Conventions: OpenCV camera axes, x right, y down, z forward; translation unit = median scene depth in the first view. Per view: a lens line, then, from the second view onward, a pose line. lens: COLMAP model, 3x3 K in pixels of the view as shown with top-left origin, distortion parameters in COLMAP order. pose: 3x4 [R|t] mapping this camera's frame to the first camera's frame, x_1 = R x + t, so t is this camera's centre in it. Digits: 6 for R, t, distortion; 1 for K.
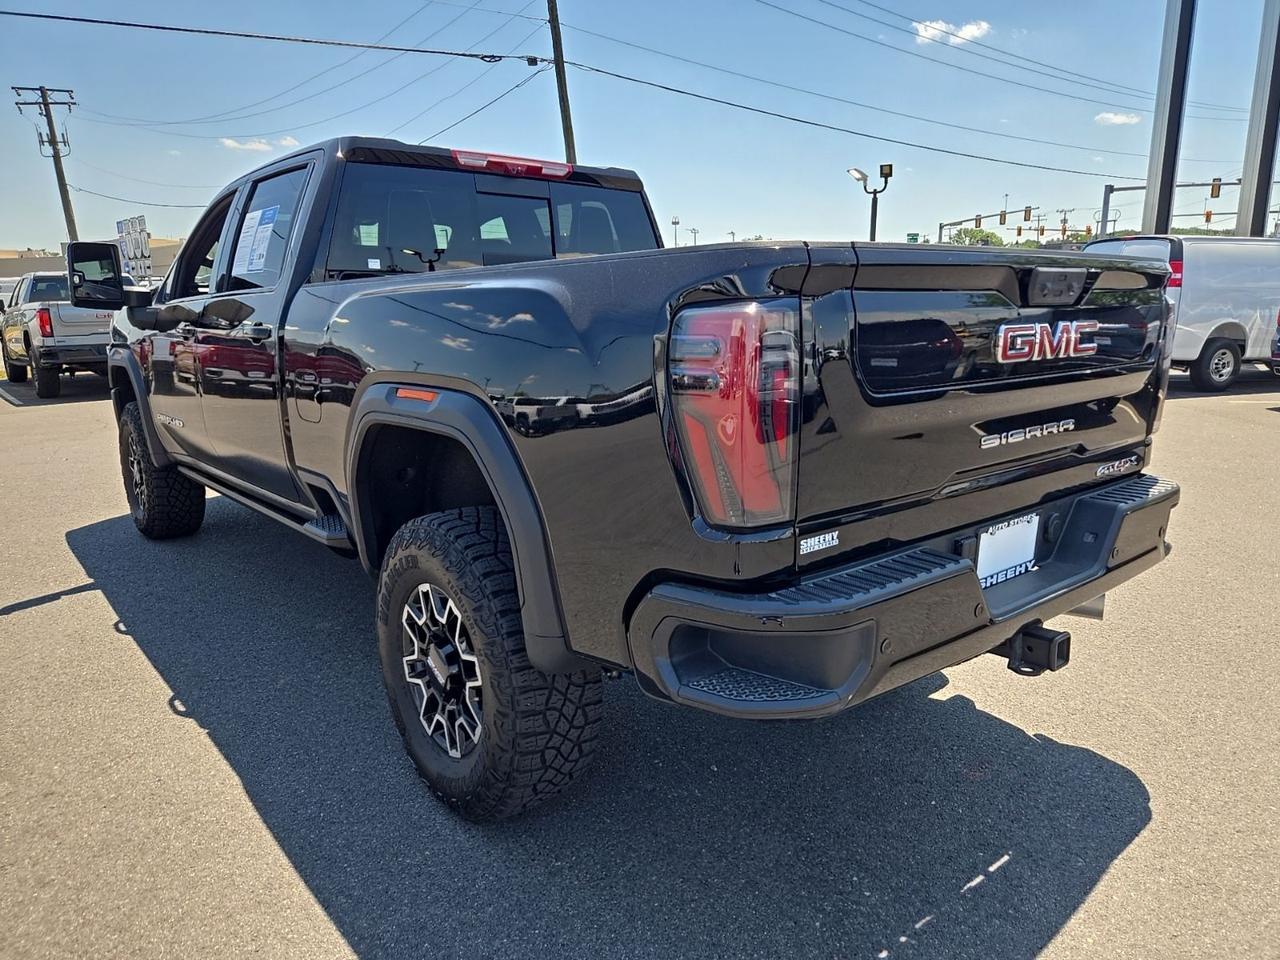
lens RADIAL K [[869.0, 0, 648.6], [0, 869.0, 469.4], [0, 0, 1]] dist [0.031619, -0.001959]
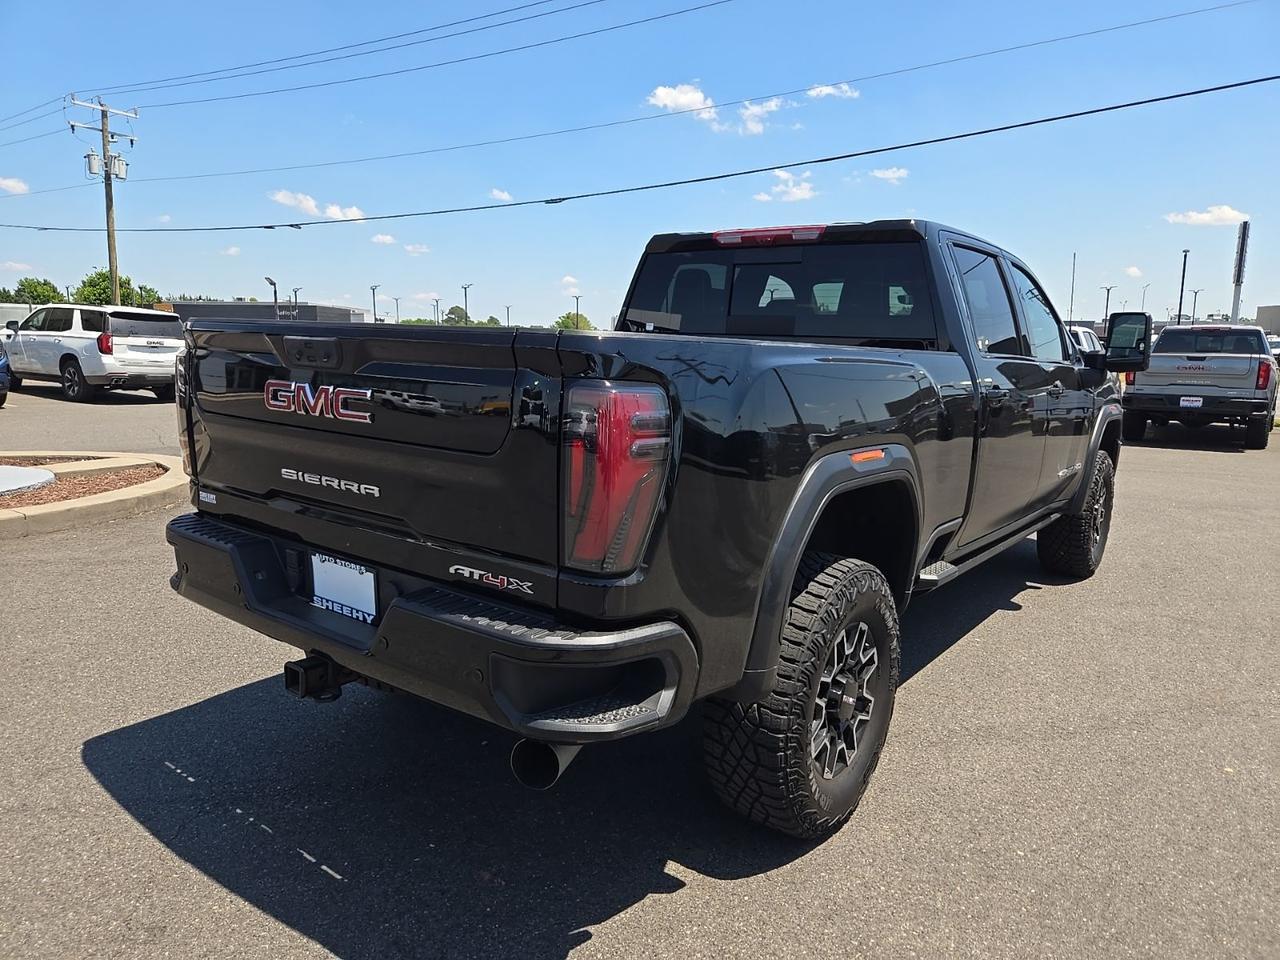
lens RADIAL K [[869.0, 0, 648.6], [0, 869.0, 469.4], [0, 0, 1]] dist [0.031619, -0.001959]
pose [[0.224349, 0.160606, -0.961183, 0.911466], [-0.213682, 0.970430, 0.112276, -0.154002], [0.950793, 0.180199, 0.252034, 0.630651]]
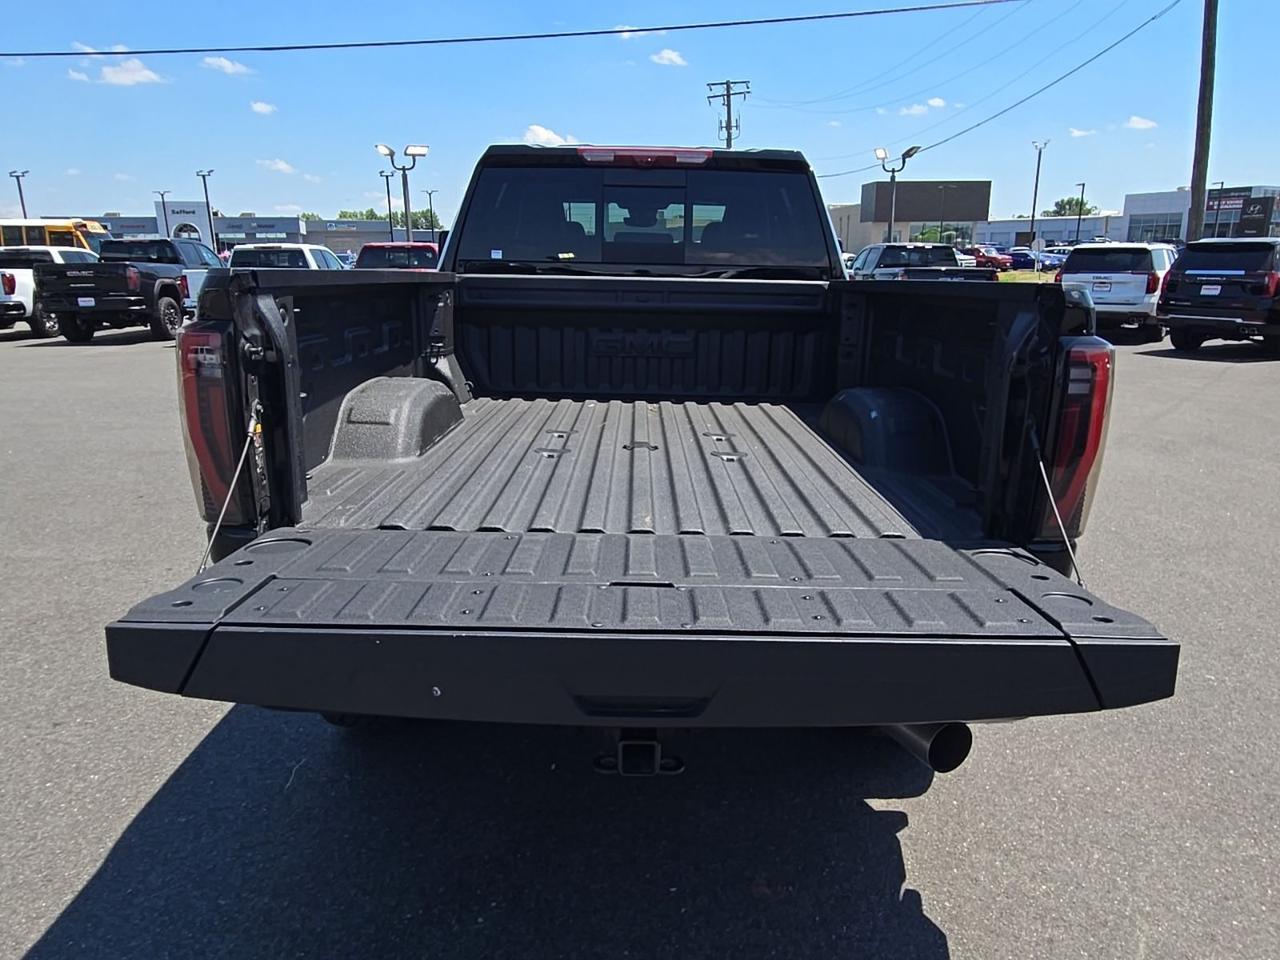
lens RADIAL K [[860.5, 0, 640.0], [0, 860.5, 480.0], [0, 0, 1]] dist [0.003906, -0.001905]
pose [[0.766985, 0.178040, -0.616471, 0.531700], [-0.142654, 0.984004, 0.106702, -0.080556], [0.625607, 0.006103, 0.780115, 0.205639]]
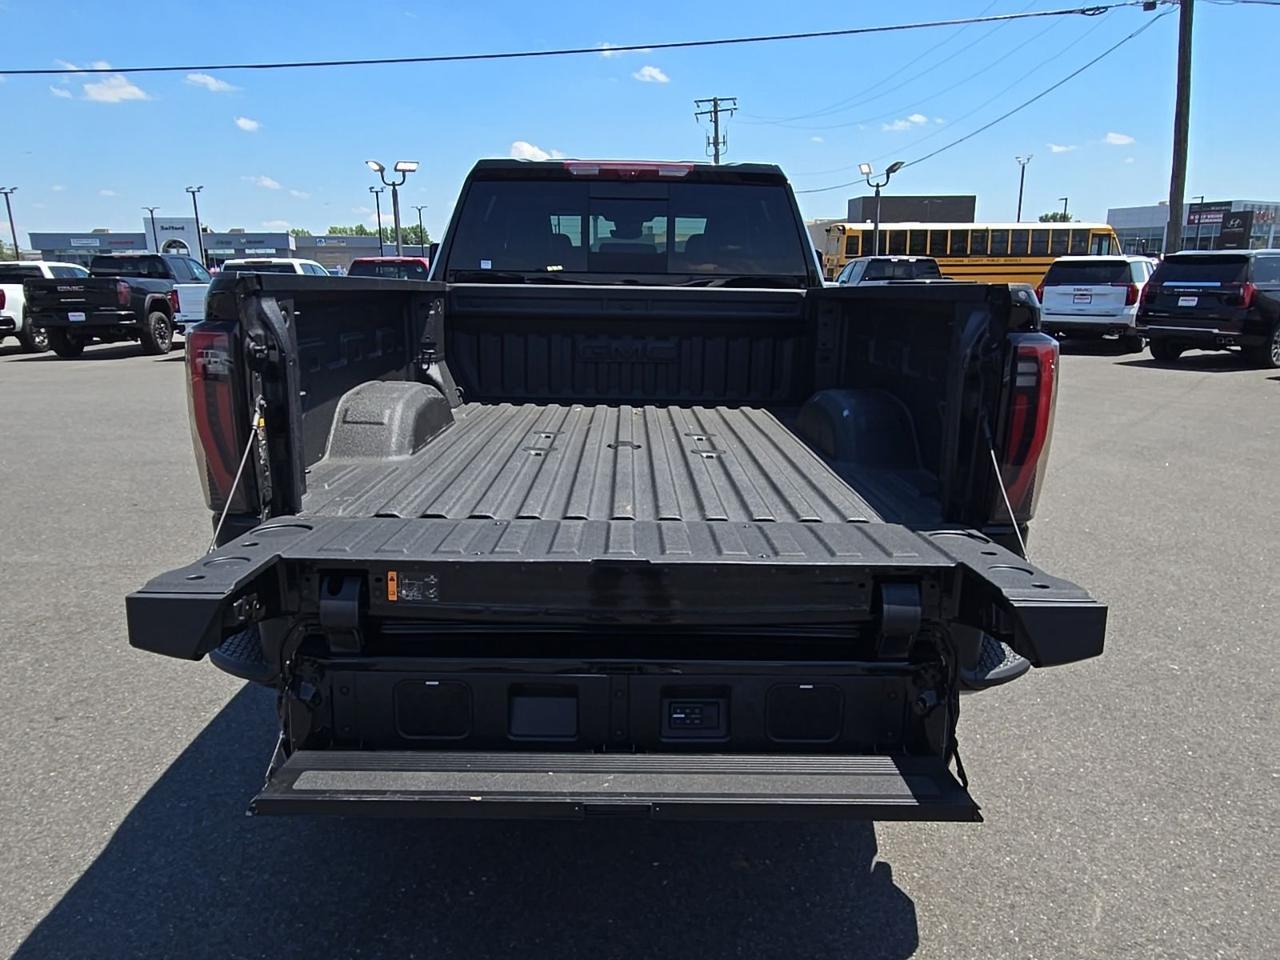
lens RADIAL K [[860.7, 0, 639.0], [0, 860.7, 478.9], [0, 0, 1]] dist [0.004196, -0.001560]
pose [[0.774030, 0.163595, -0.611649, 0.559899], [-0.138839, 0.986386, 0.088127, -0.070024], [0.617739, 0.016708, 0.786206, 0.182981]]
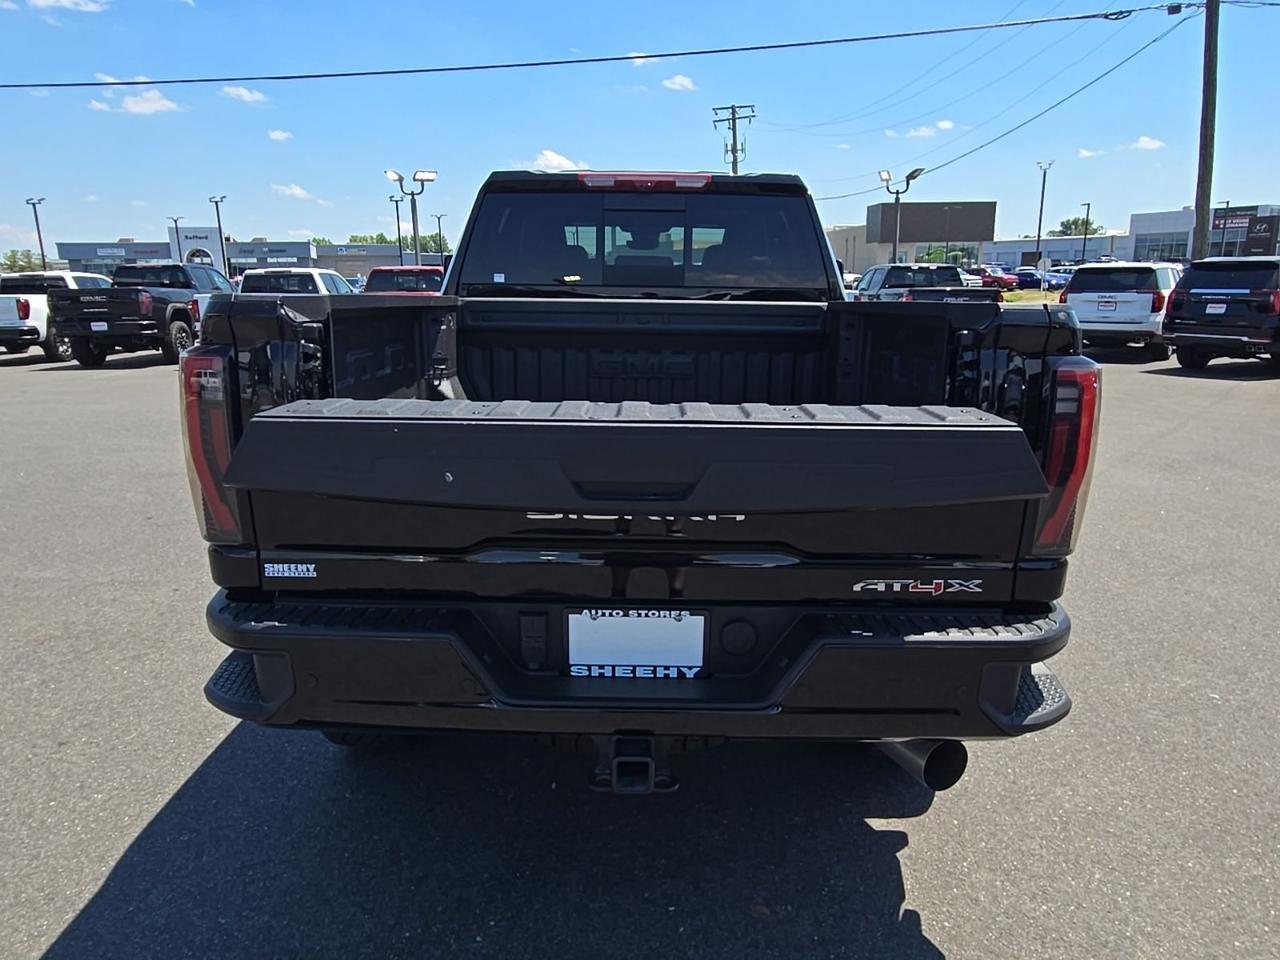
lens RADIAL K [[860.7, 0, 639.0], [0, 860.7, 478.9], [0, 0, 1]] dist [0.004196, -0.001560]
pose [[0.761083, 0.159816, -0.628659, 0.542470], [-0.138391, 0.986865, 0.083335, -0.081371], [0.633720, 0.023576, 0.773203, 0.204784]]
